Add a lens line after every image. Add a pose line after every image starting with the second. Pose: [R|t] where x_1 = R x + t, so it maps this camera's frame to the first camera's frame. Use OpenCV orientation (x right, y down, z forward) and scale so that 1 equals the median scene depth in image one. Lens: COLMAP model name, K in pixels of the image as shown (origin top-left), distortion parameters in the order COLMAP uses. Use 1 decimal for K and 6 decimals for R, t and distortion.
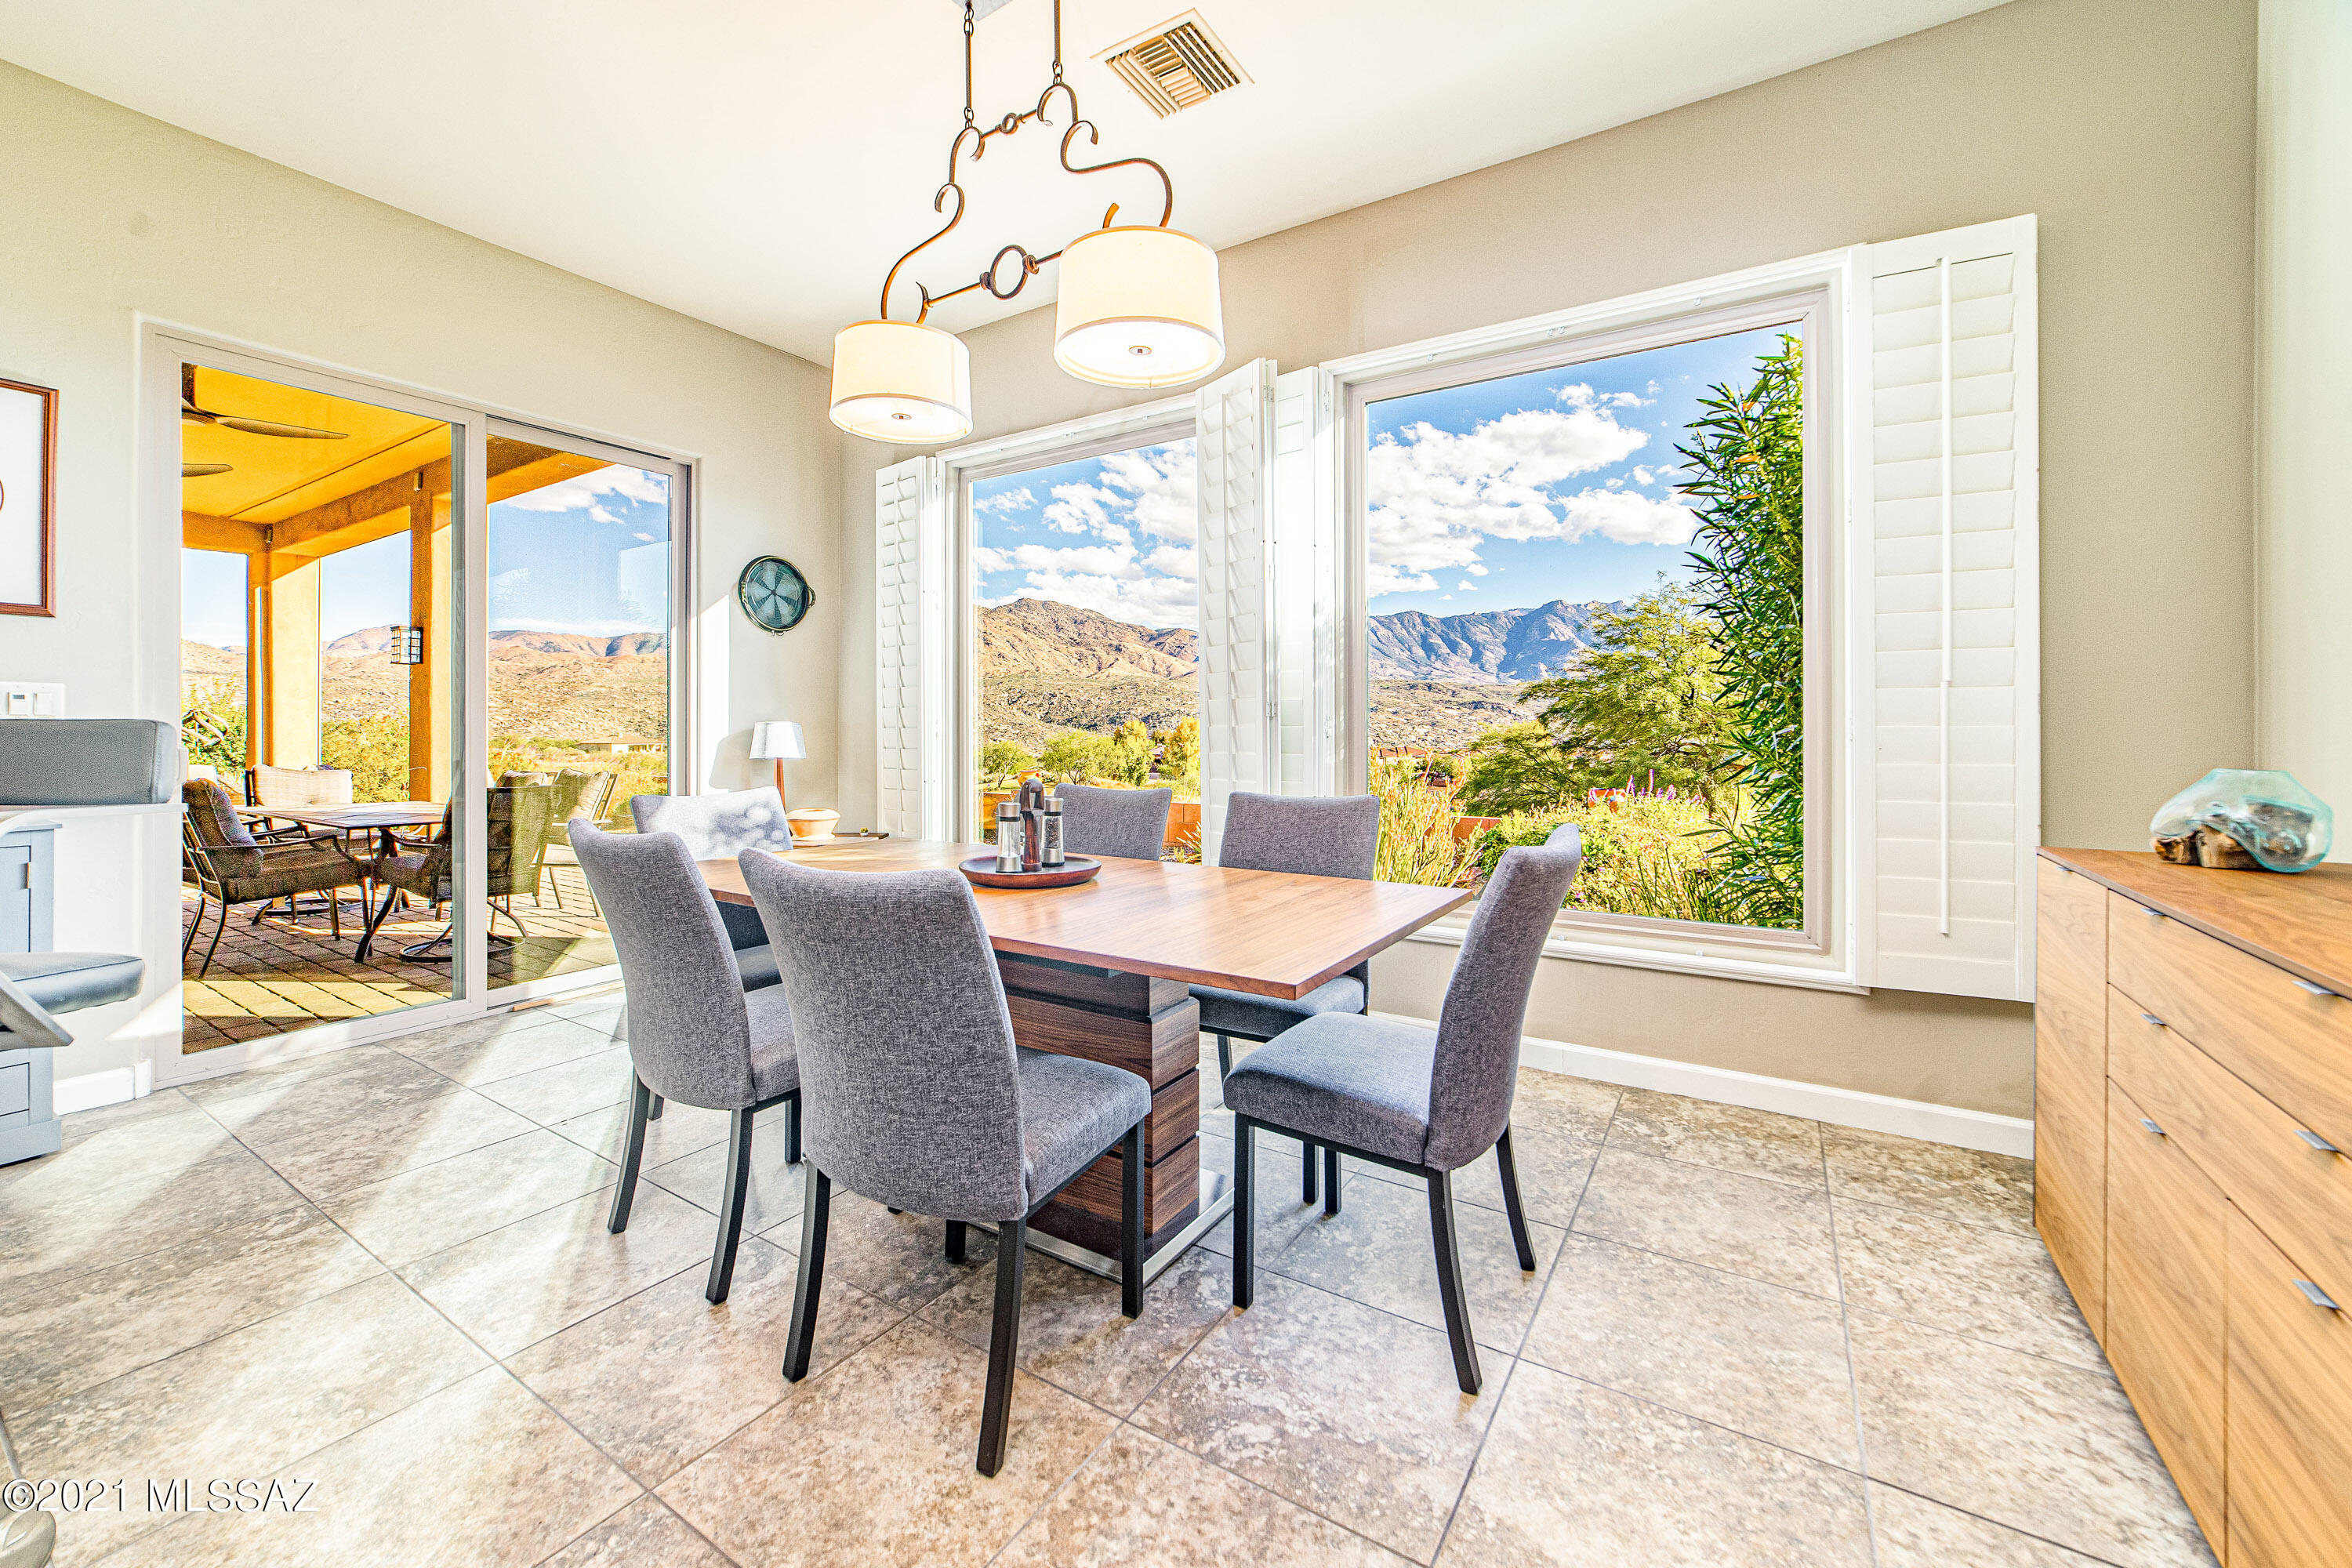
lens RADIAL K [[938.4, 0, 1165.1], [0, 938.4, 733.7], [0, 0, 1]] dist [-0.022136, 0.007179]
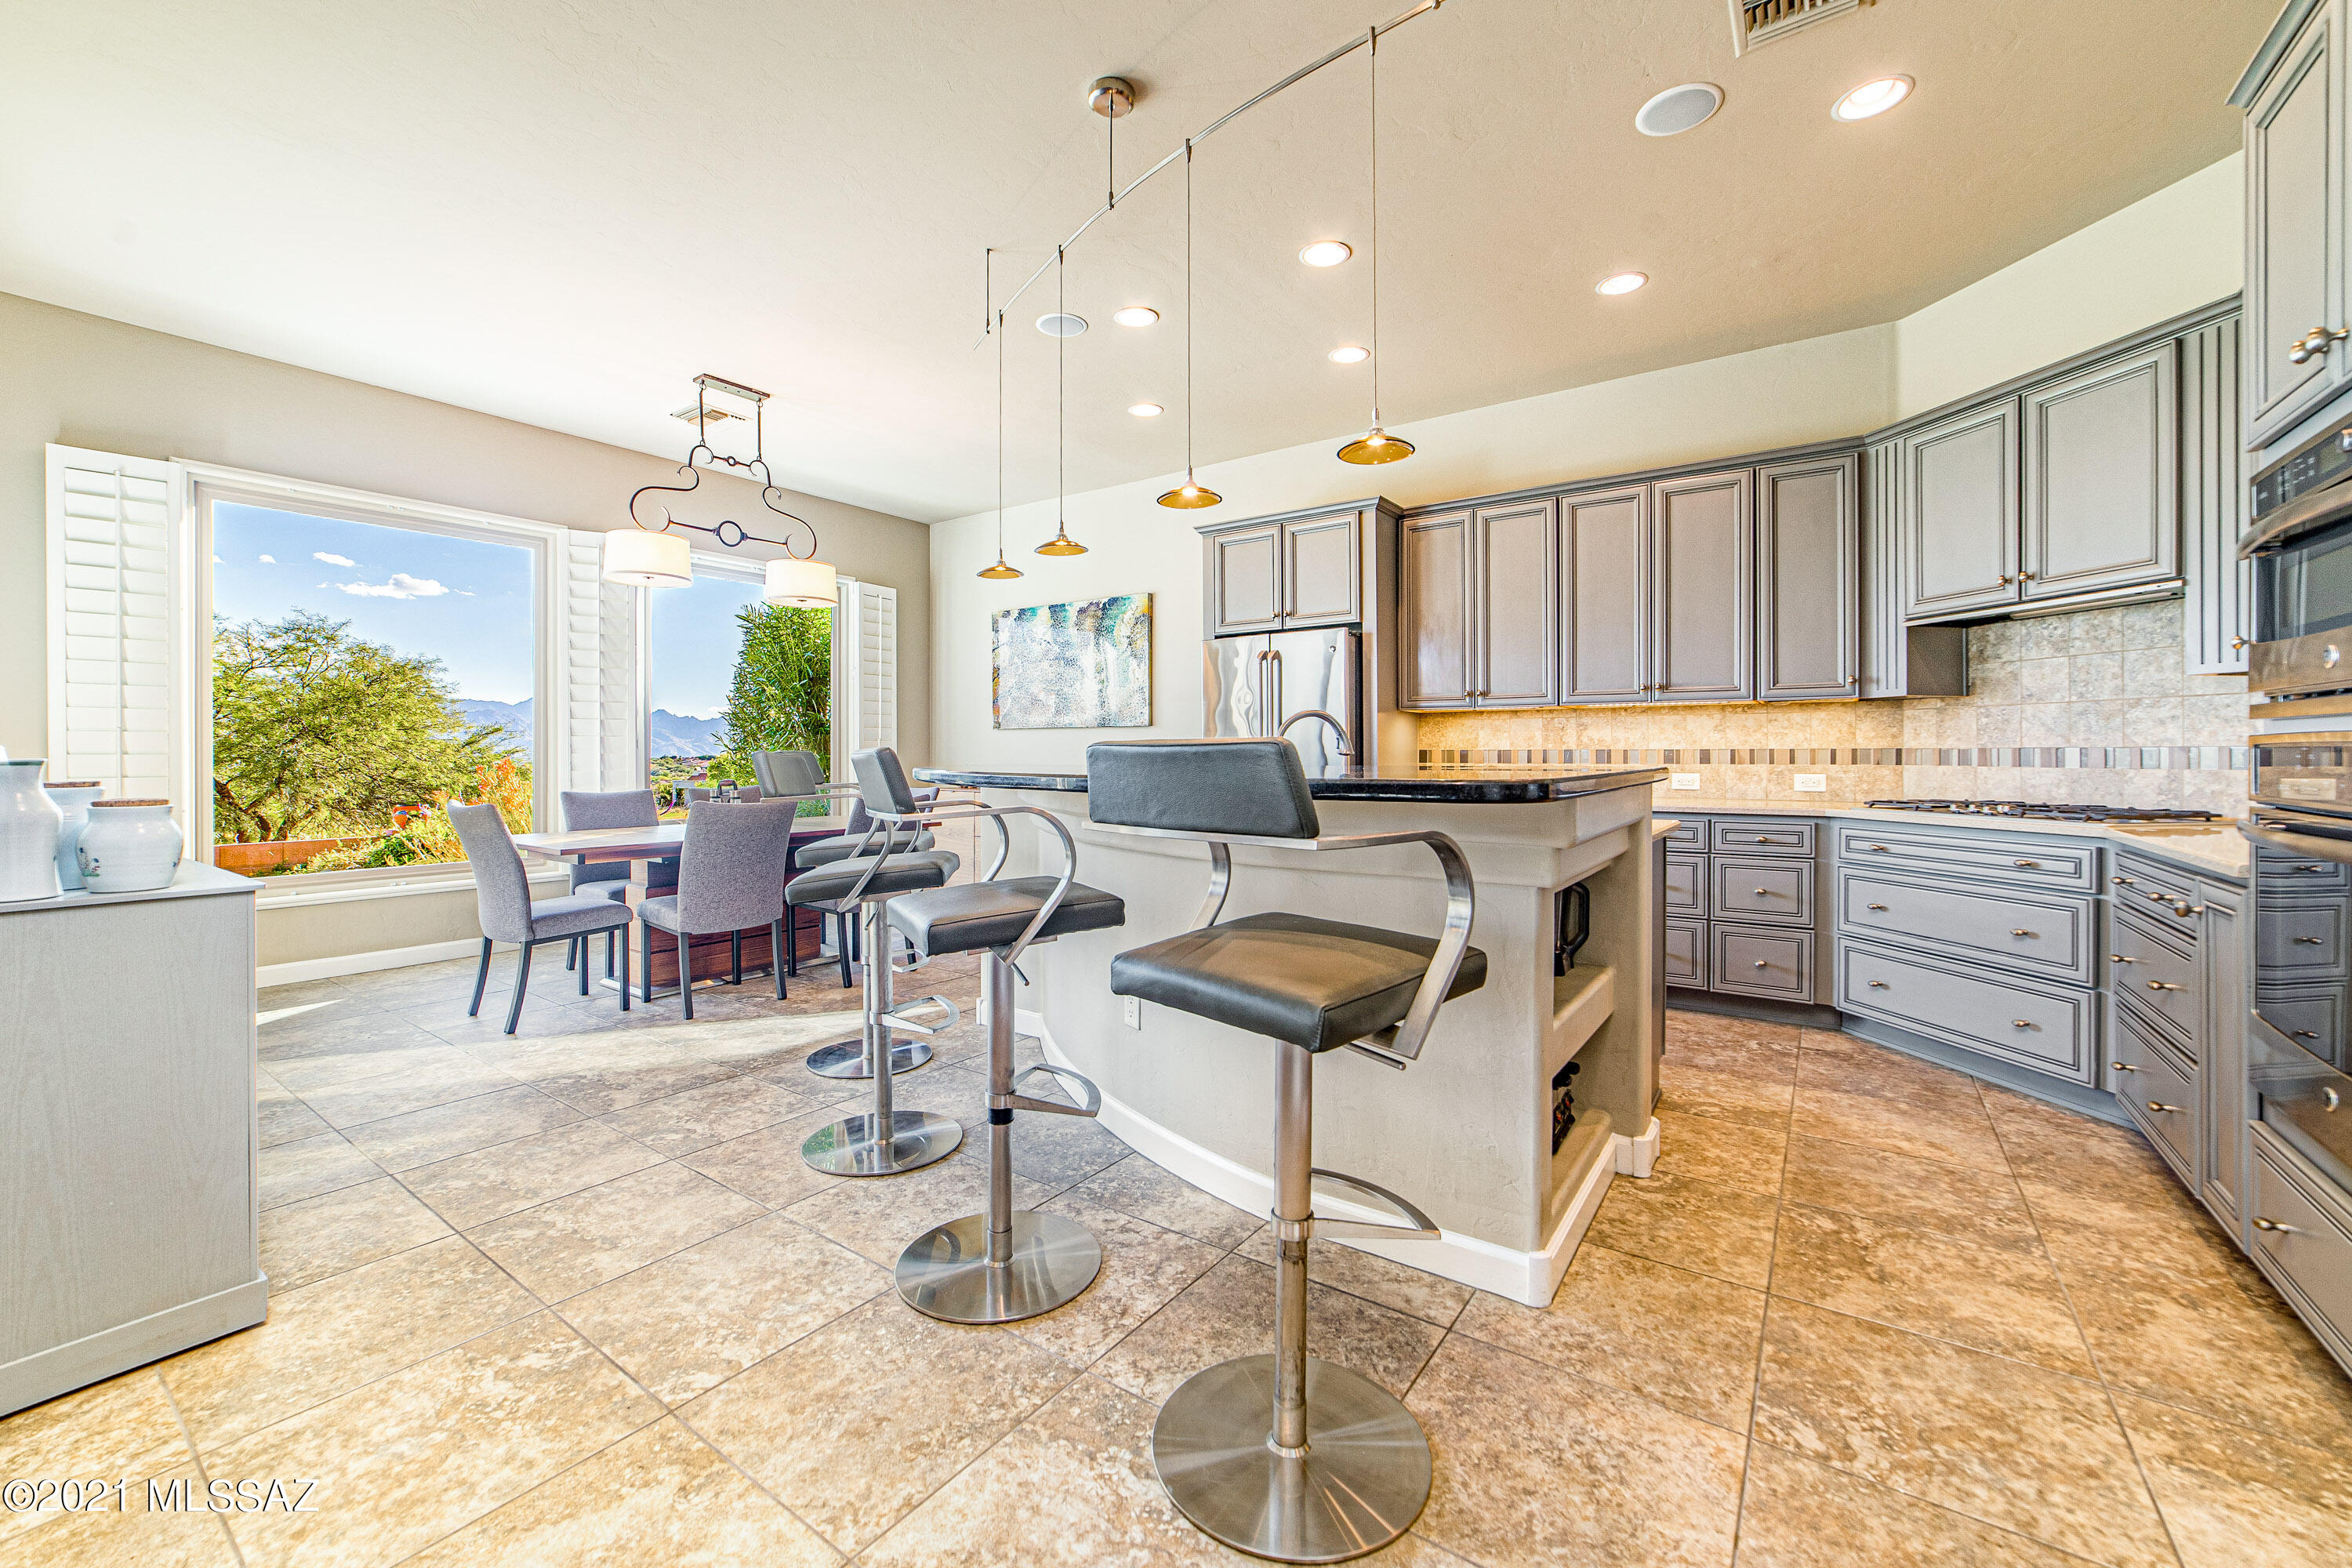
lens RADIAL K [[941.9, 0, 1169.8], [0, 941.9, 761.0], [0, 0, 1]] dist [-0.023006, 0.008247]
pose [[0.046515, -0.007070, 0.998893, -2.164717], [0.004963, 0.999964, 0.006846, 0.000419], [-0.998905, 0.004640, 0.046548, -0.066660]]
